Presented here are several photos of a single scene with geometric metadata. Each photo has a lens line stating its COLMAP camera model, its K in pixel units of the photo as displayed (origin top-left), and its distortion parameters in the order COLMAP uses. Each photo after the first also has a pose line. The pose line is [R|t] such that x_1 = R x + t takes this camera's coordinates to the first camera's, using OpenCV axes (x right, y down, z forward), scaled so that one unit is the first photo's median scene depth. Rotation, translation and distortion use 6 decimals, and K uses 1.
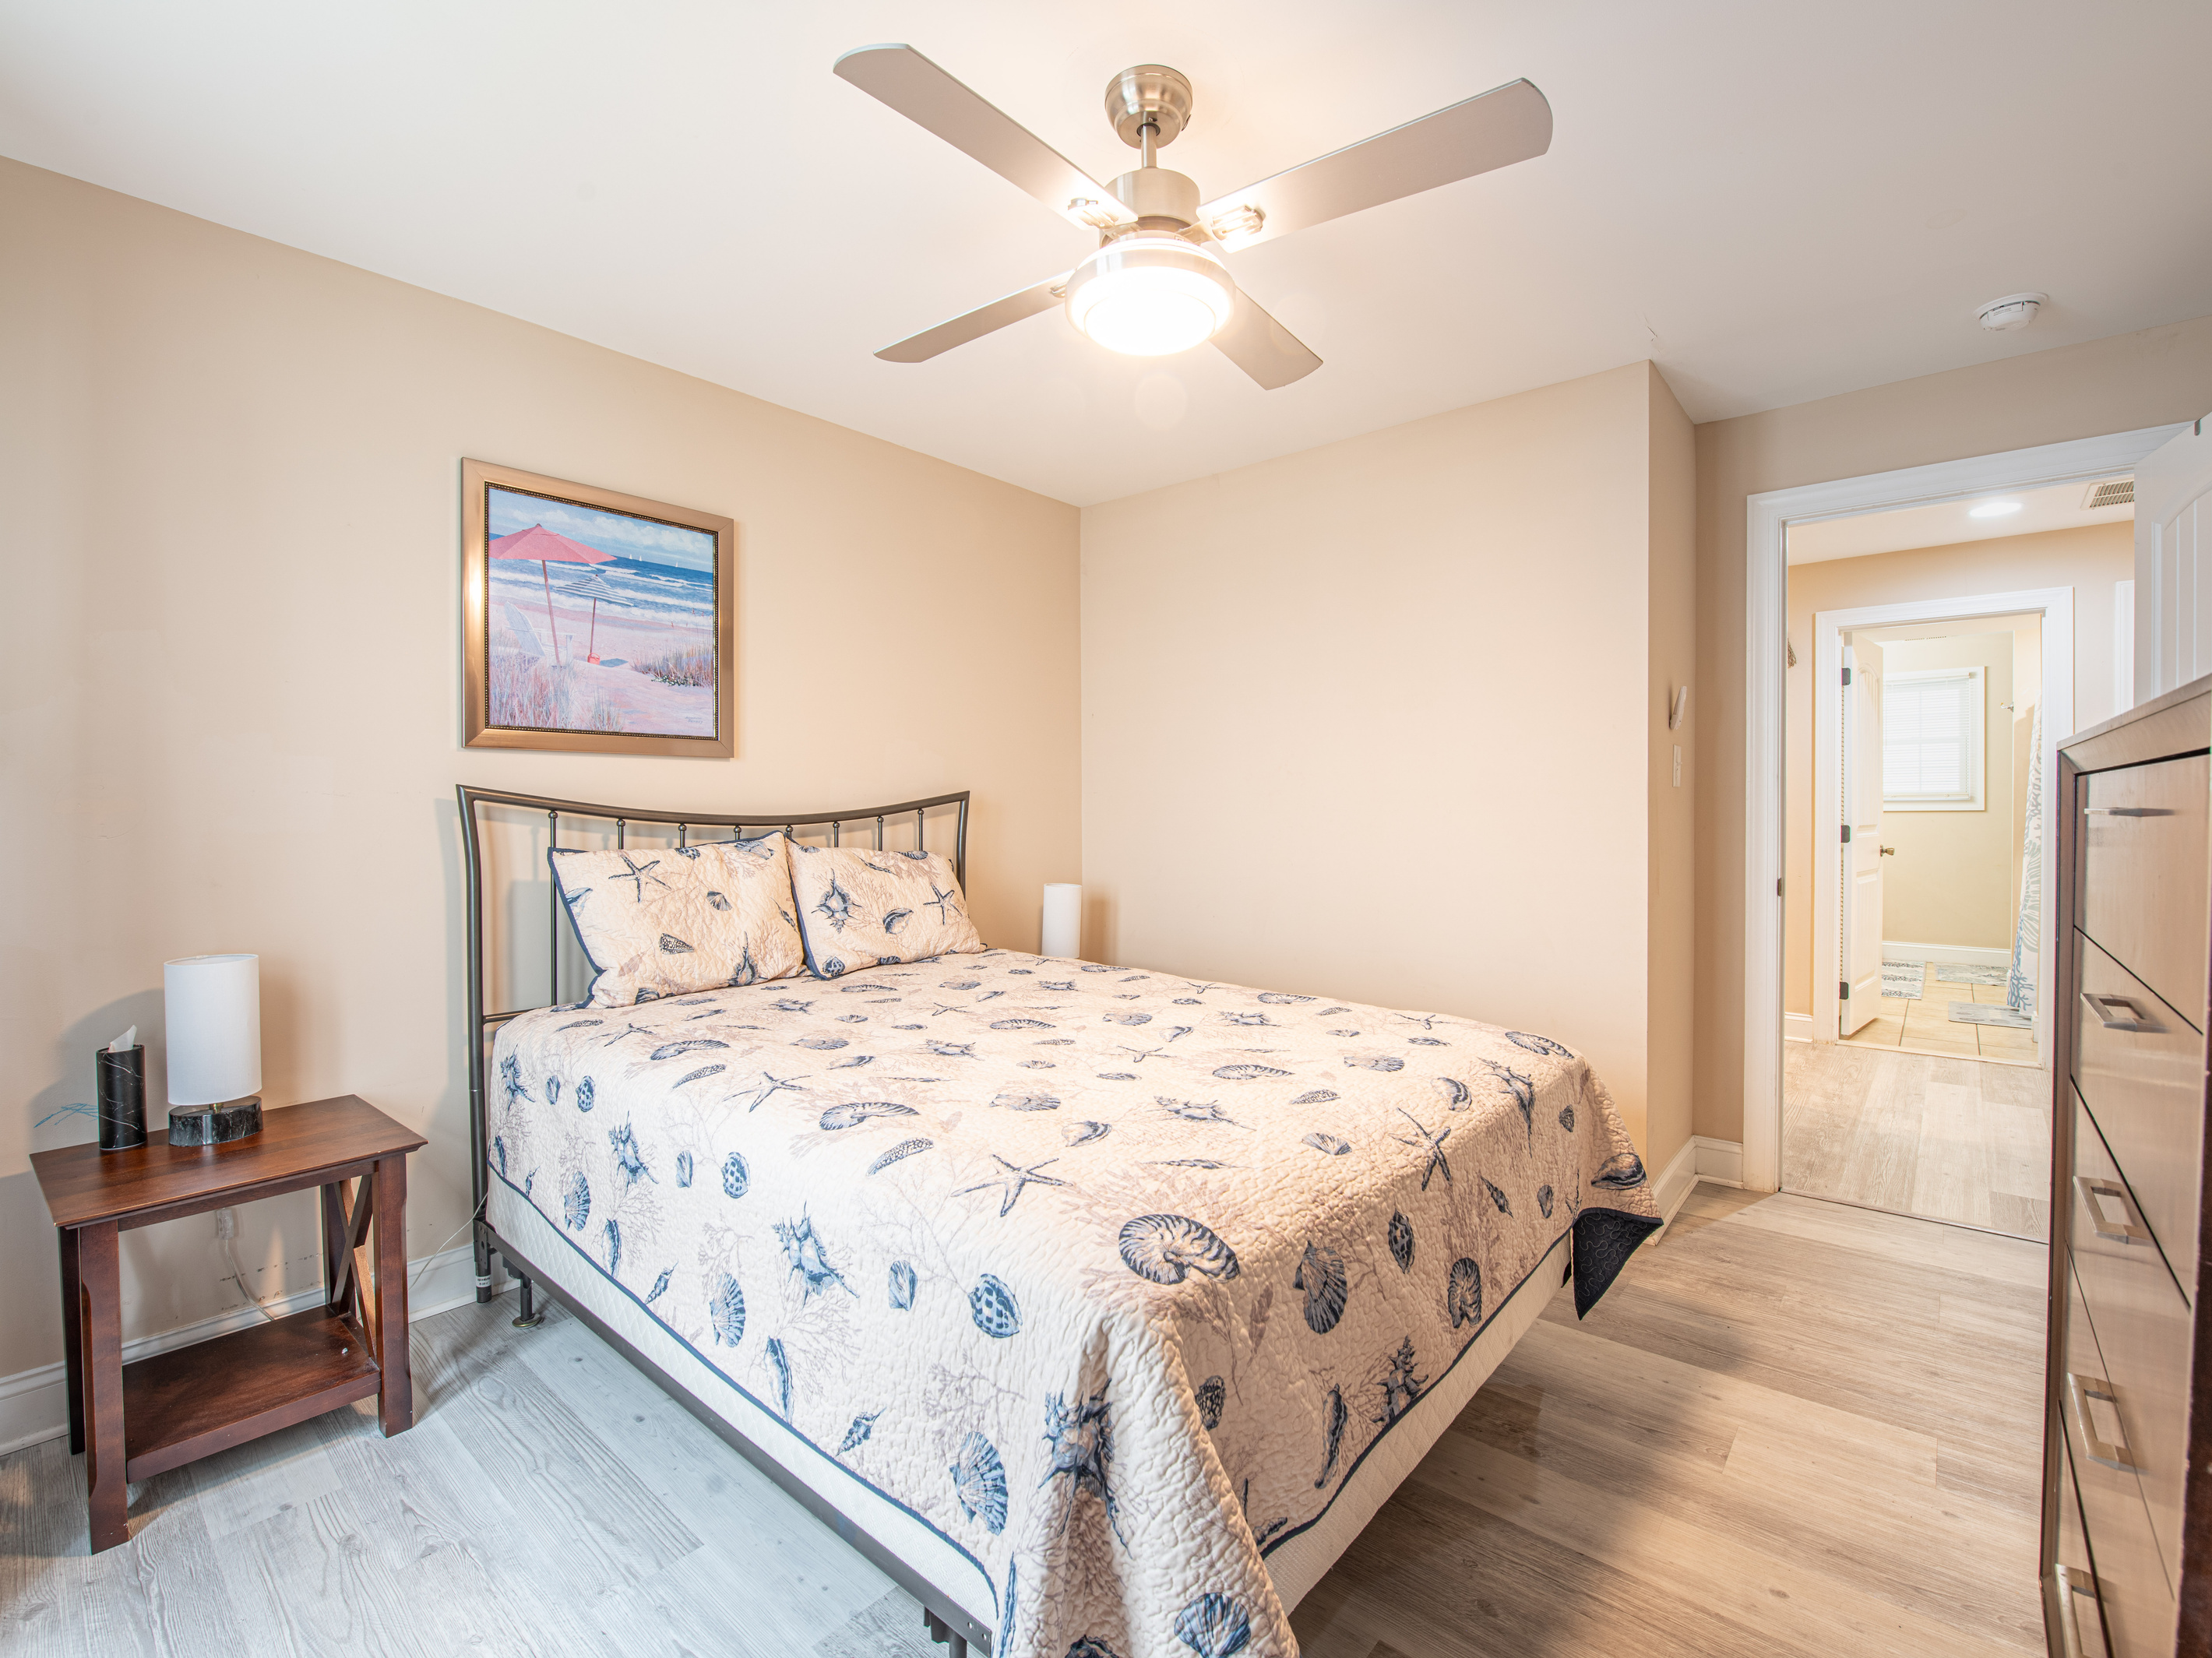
lens RADIAL K [[987.0, 0, 1071.4], [0, 987.0, 824.9], [0, 0, 1]] dist [-0.010959, -0.004131]
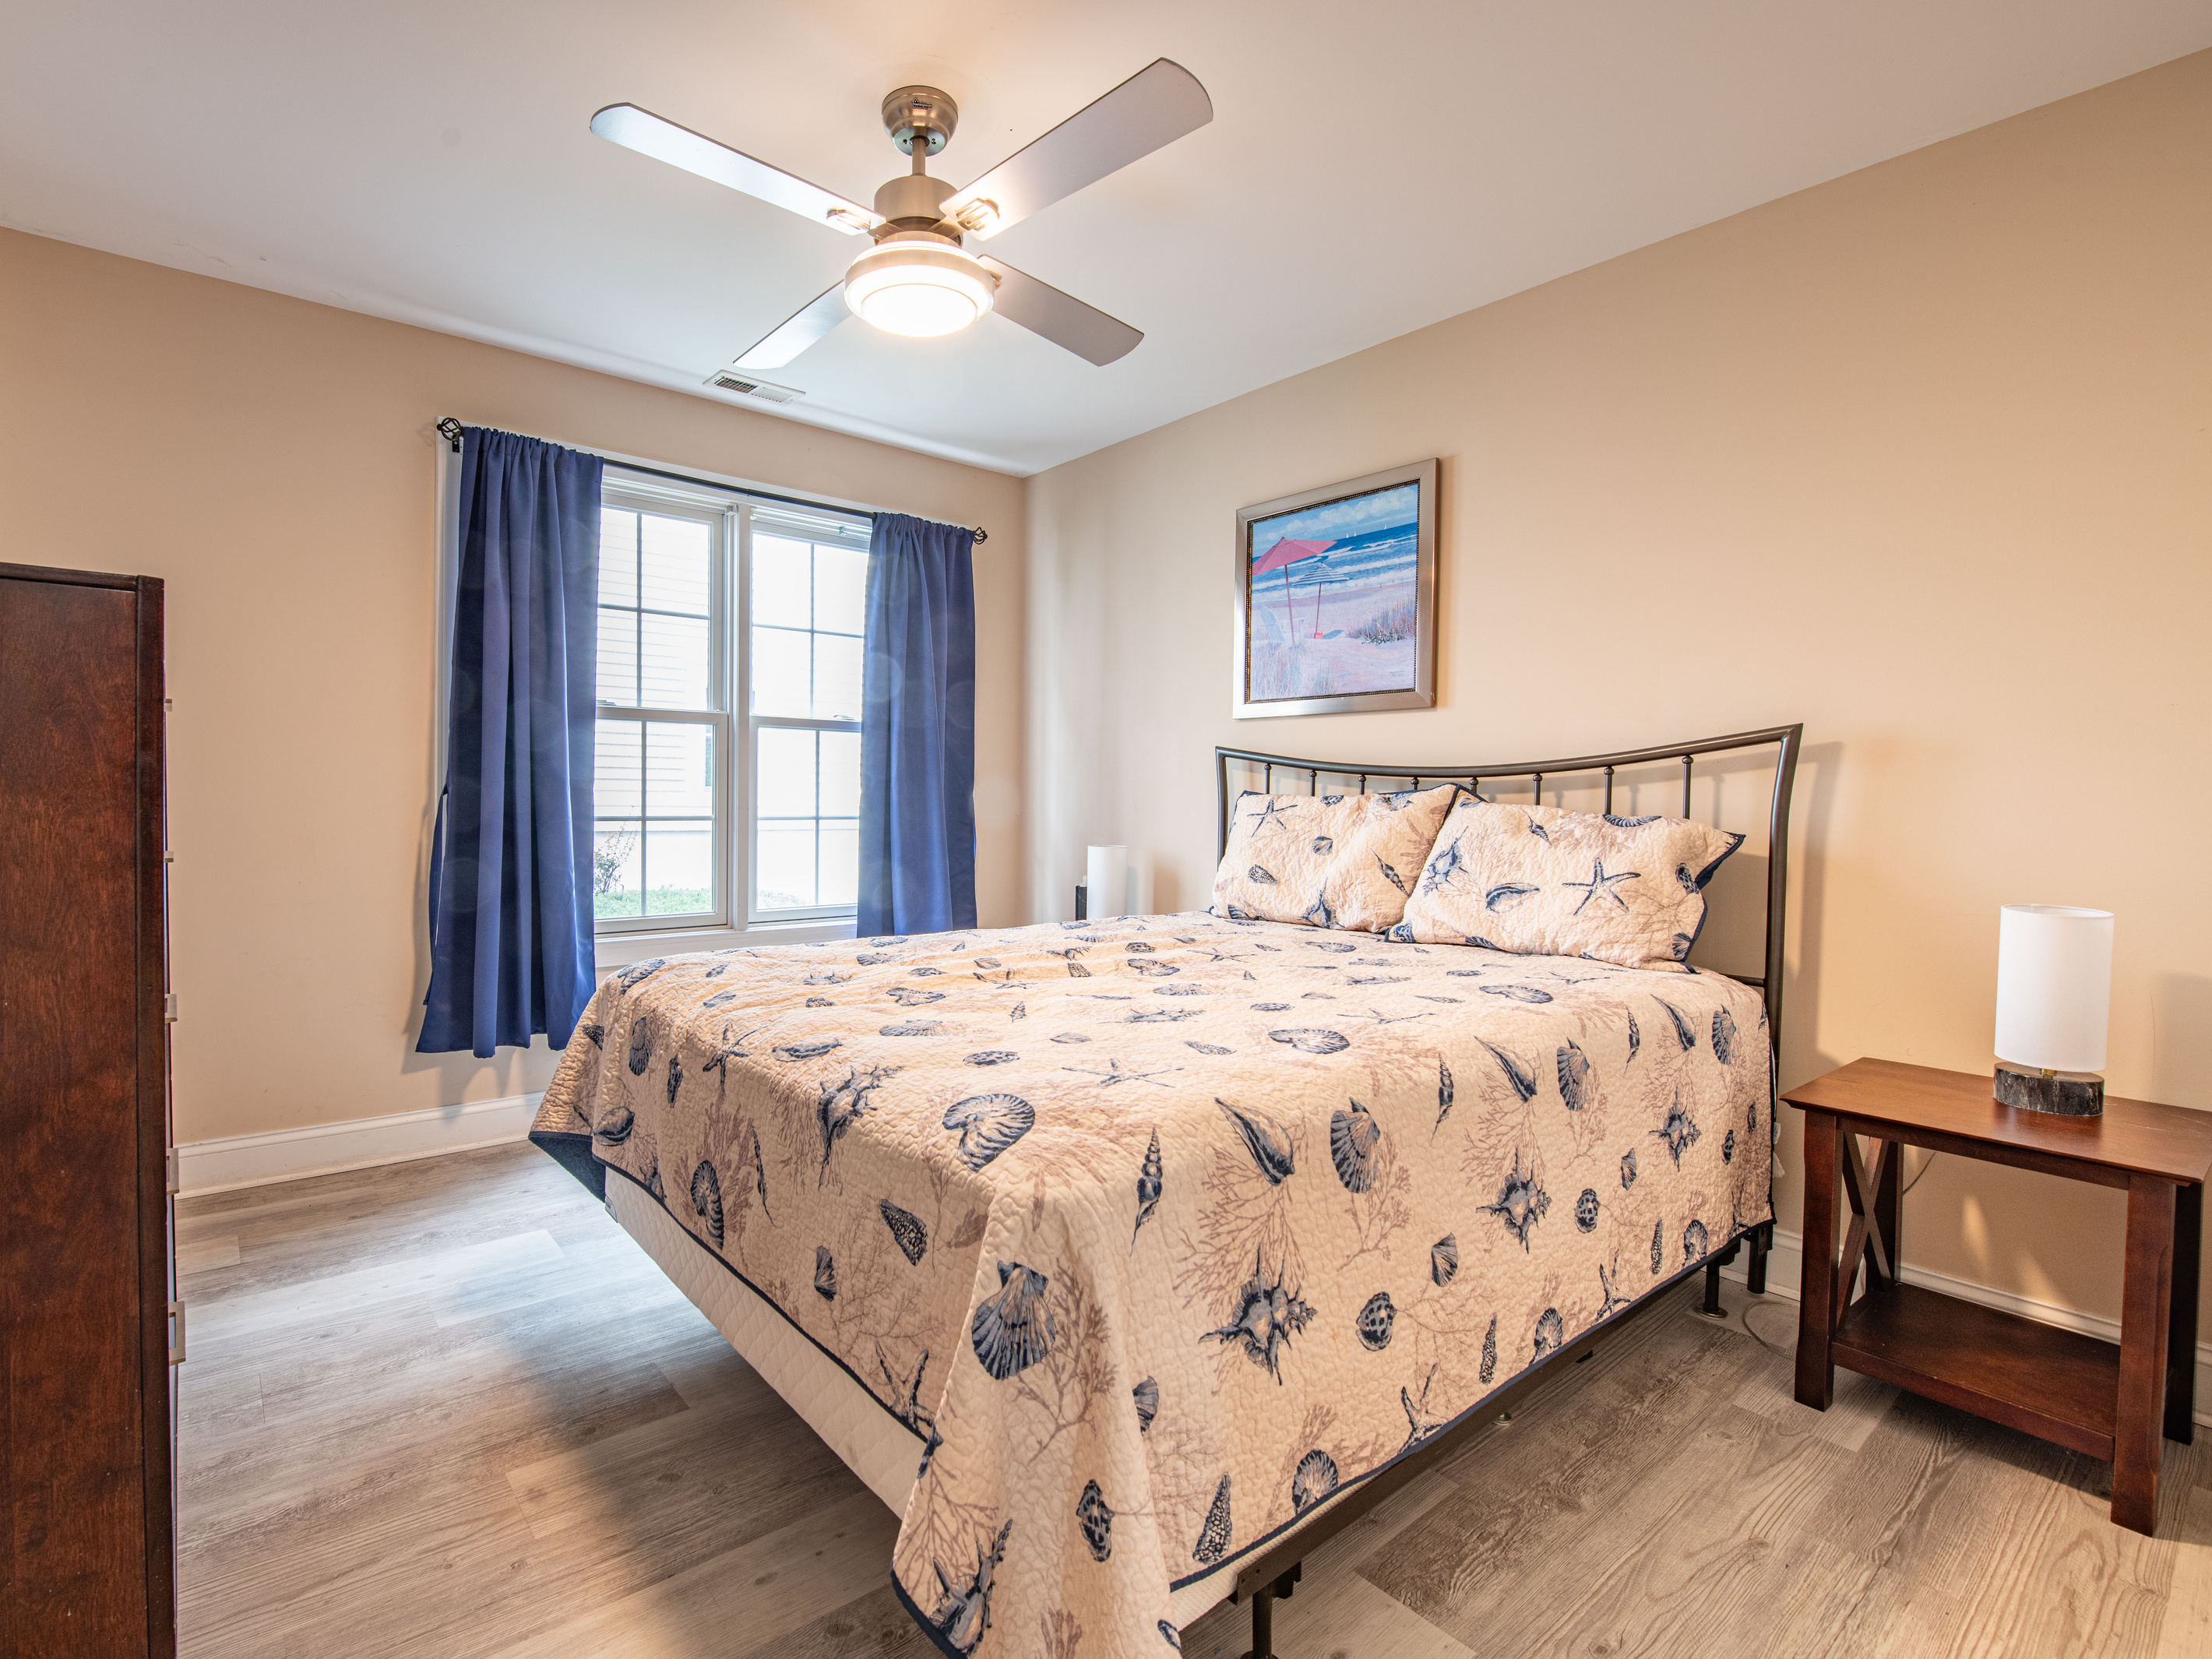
lens RADIAL K [[987.1, 0, 1071.4], [0, 987.1, 825.4], [0, 0, 1]] dist [-0.010959, -0.004131]
pose [[-0.113370, 0.032528, -0.993020, 0.697410], [-0.027793, 0.998969, 0.035896, 0.023869], [0.993164, 0.031669, -0.112349, 0.812563]]
